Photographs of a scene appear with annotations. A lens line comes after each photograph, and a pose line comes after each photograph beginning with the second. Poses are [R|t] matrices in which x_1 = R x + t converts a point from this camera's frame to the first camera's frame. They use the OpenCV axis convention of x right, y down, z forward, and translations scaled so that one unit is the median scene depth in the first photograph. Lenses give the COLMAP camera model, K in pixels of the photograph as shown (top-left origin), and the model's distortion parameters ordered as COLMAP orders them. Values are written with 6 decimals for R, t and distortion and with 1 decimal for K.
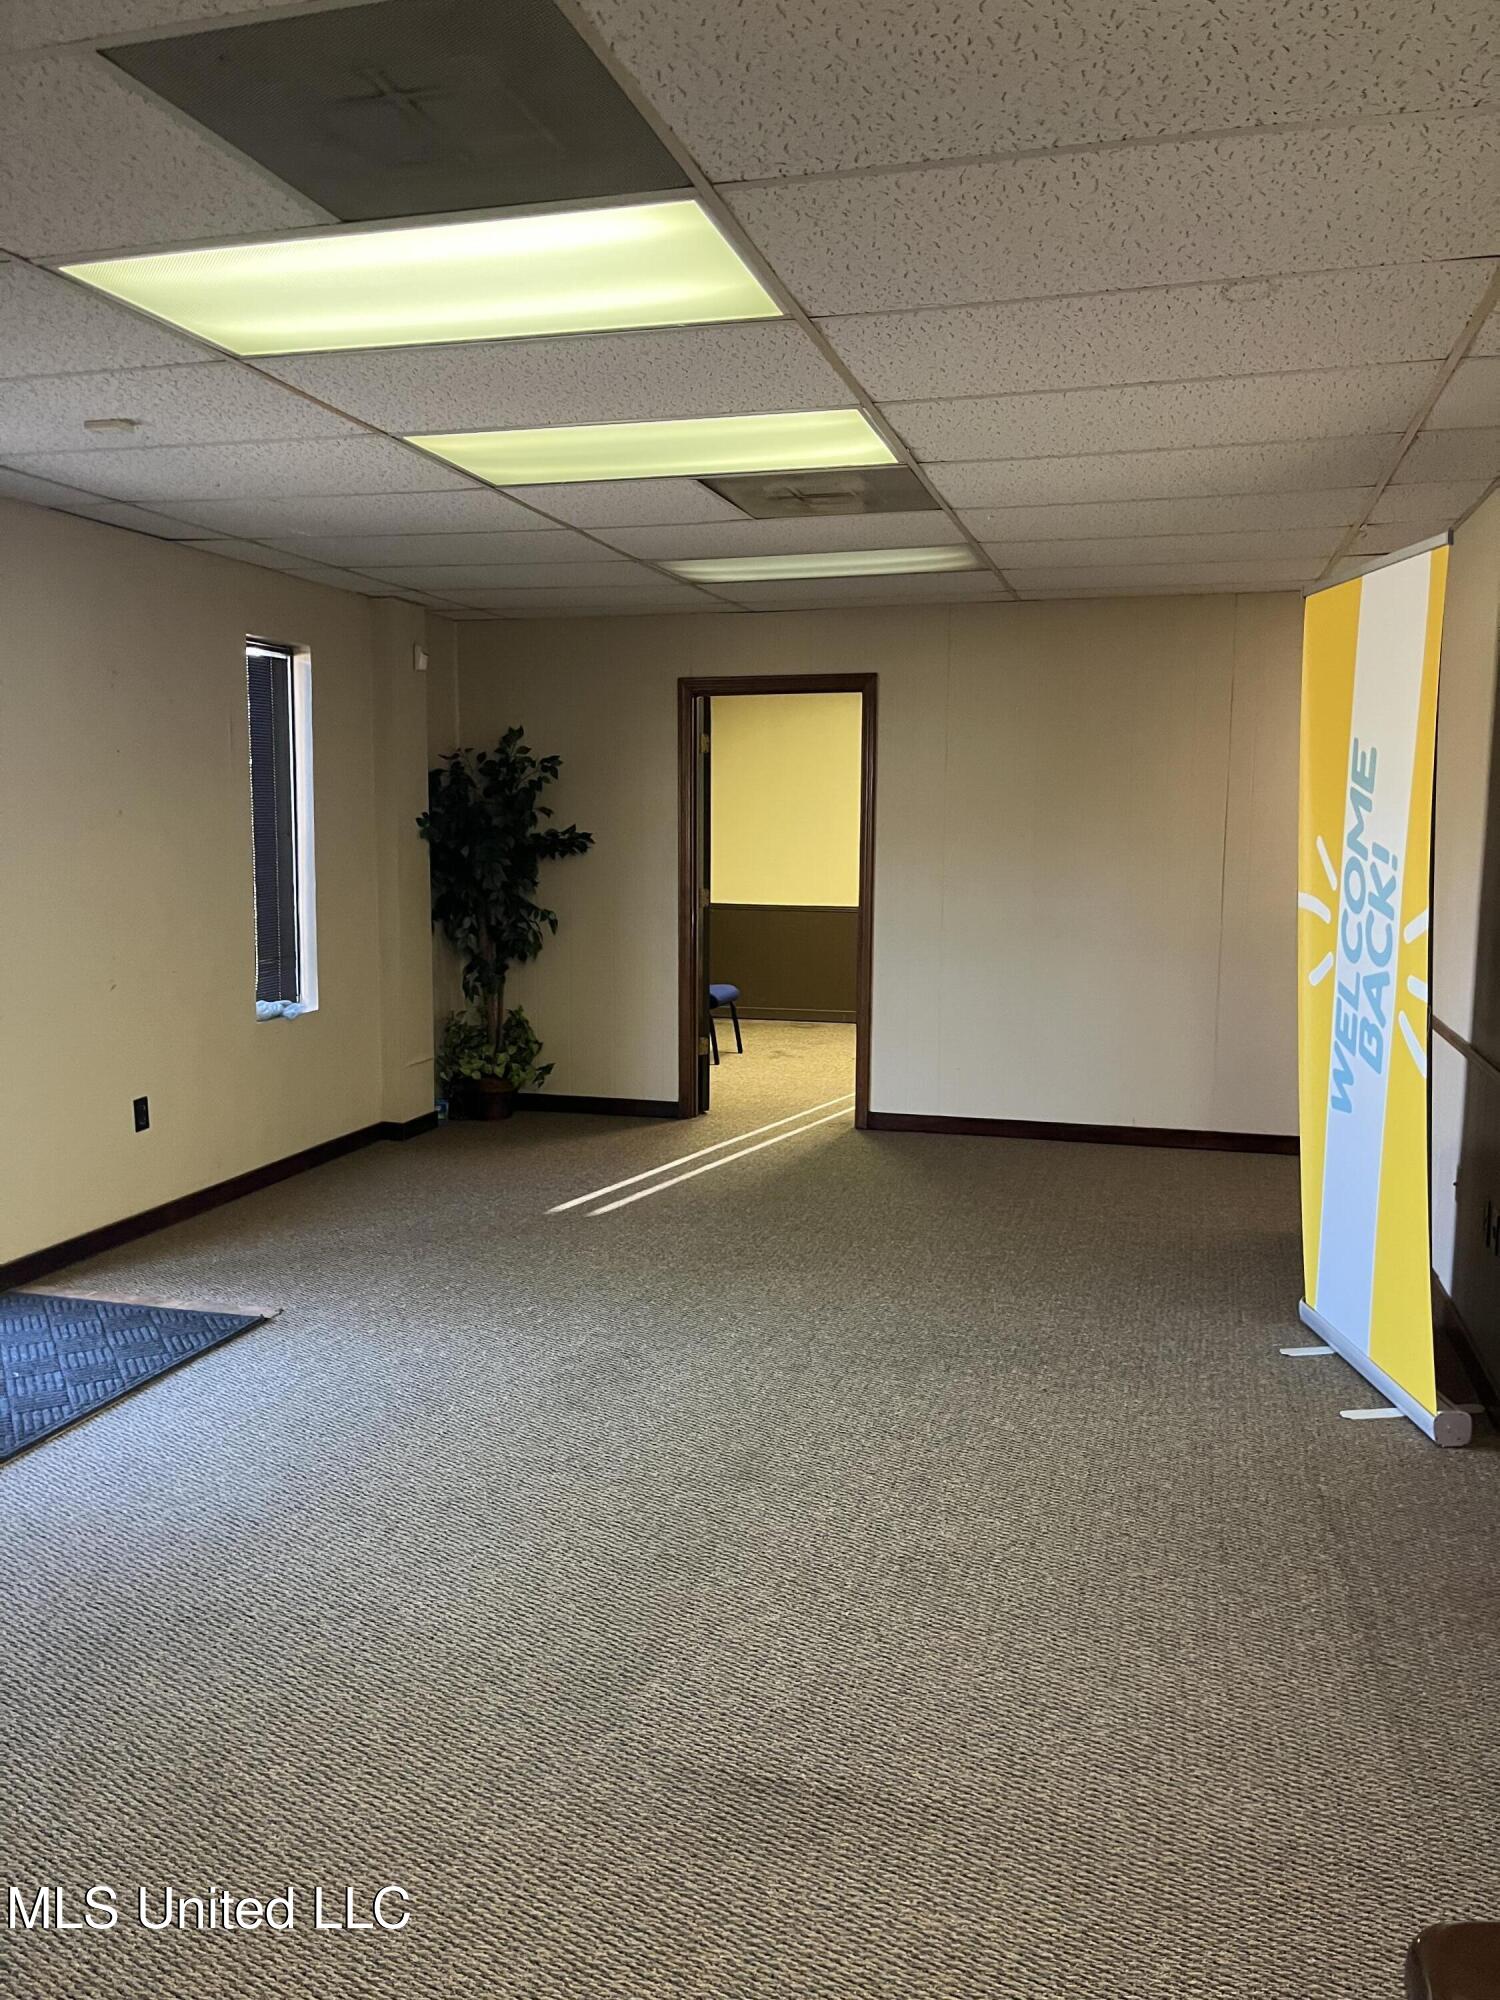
lens RADIAL K [[1510.6, 0, 746.3], [0, 1510.6, 1007.2], [0, 0, 1]] dist [0.026837, -0.031648]
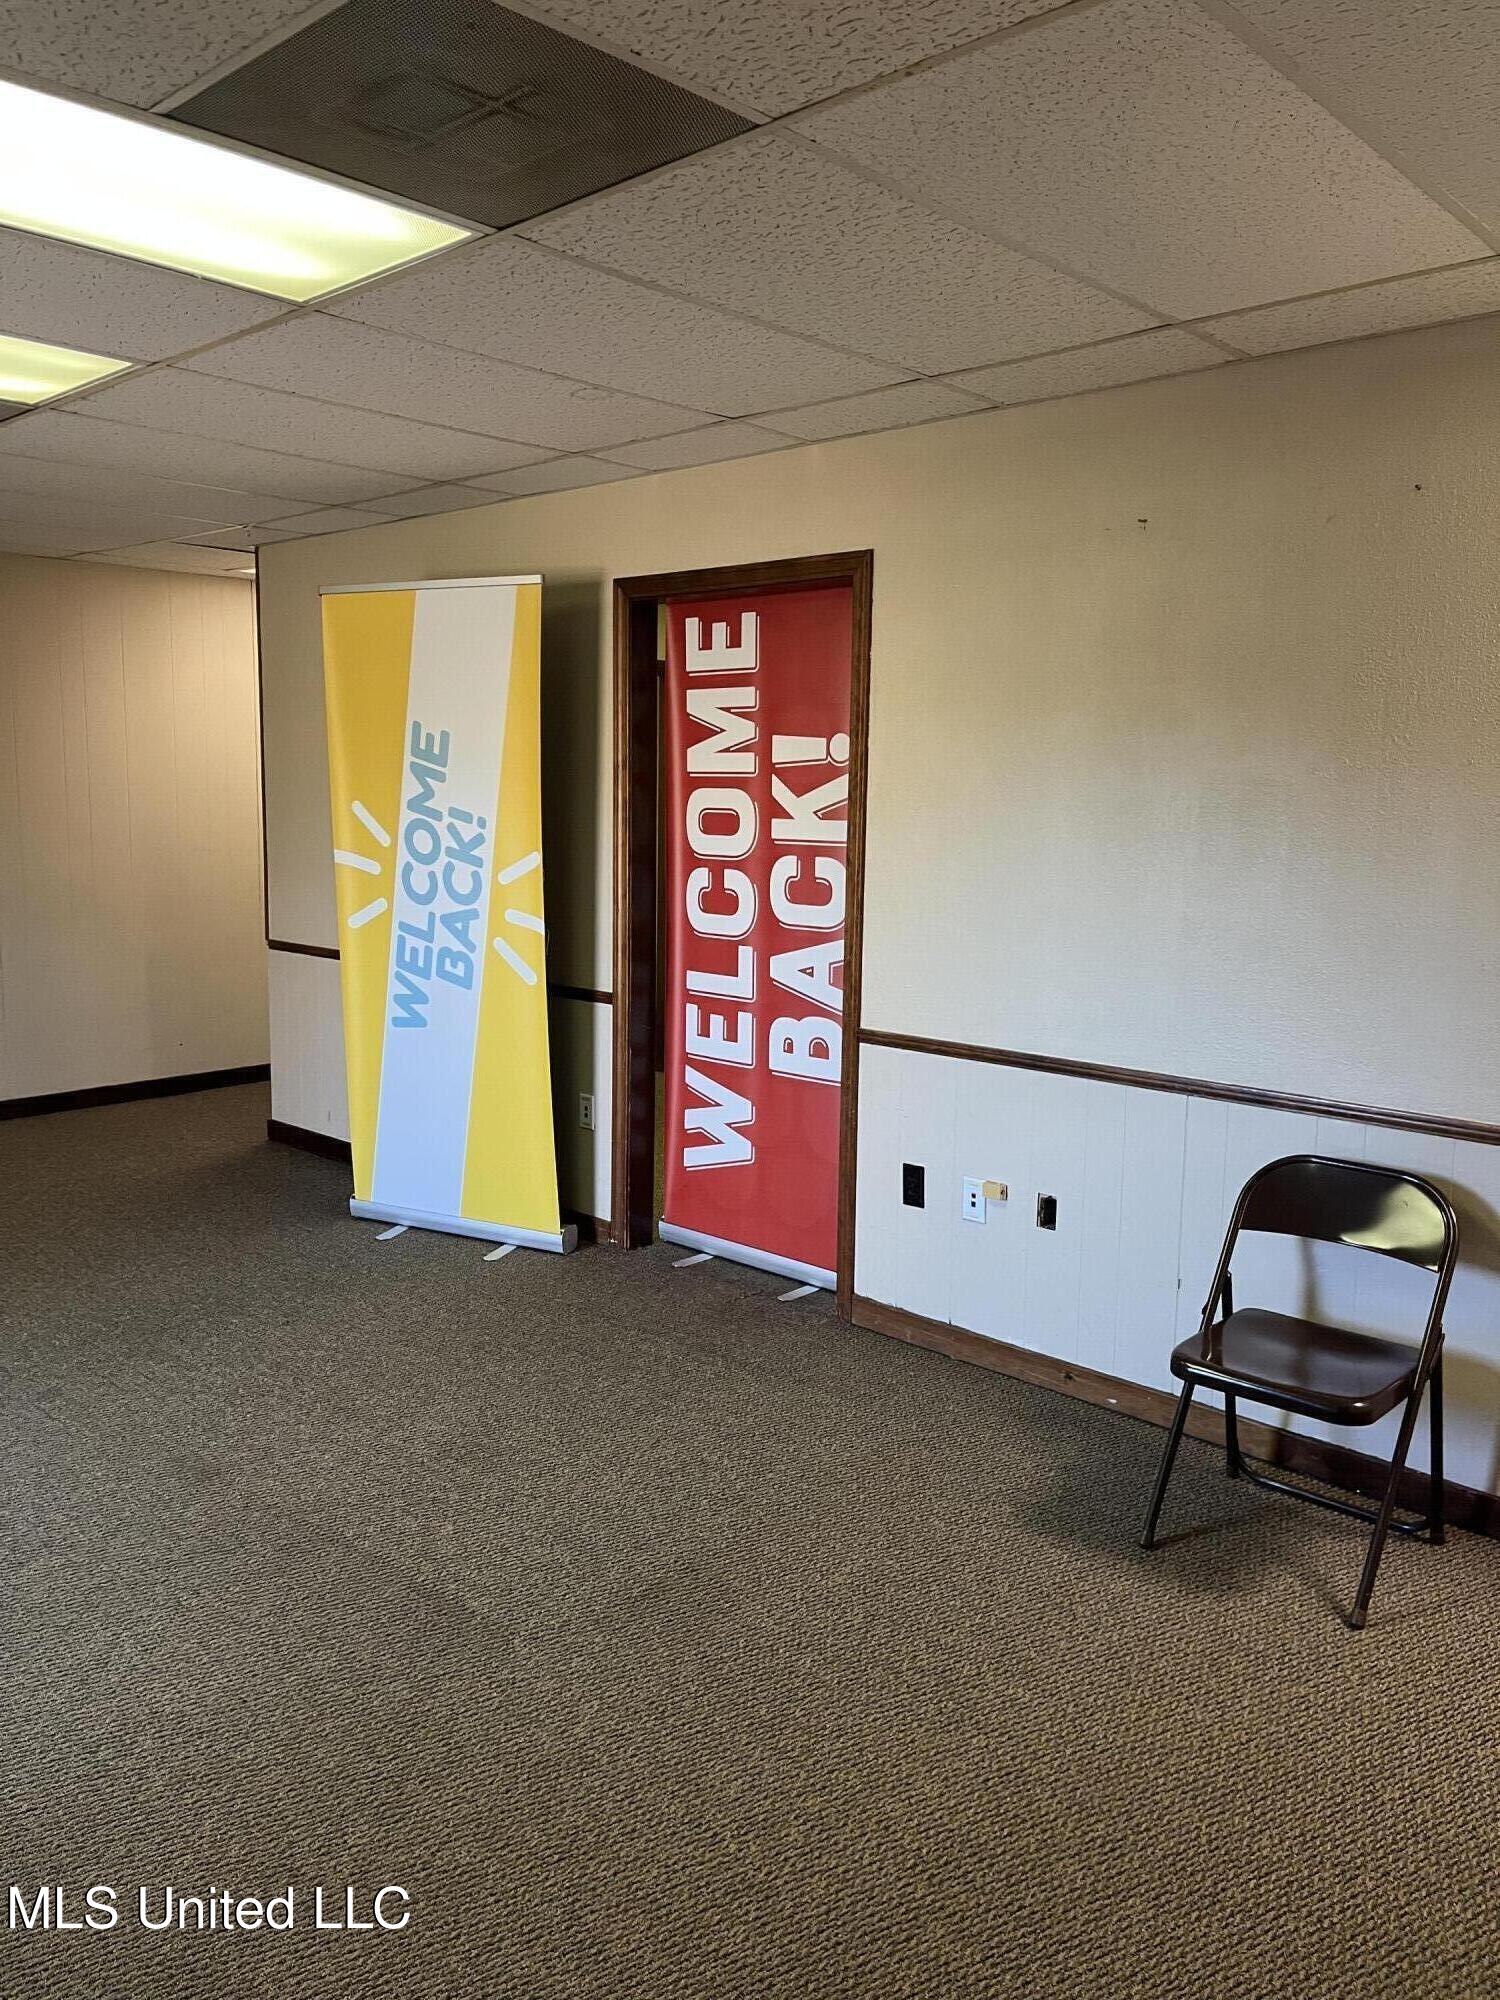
lens RADIAL K [[1510.6, 0, 743.1], [0, 1510.6, 992.3], [0, 0, 1]] dist [0.026837, -0.031648]
pose [[0.459699, -0.123198, 0.879488, -0.588044], [0.103726, 0.991001, 0.084602, -0.036936], [-0.881996, 0.052334, 0.468341, 0.206627]]
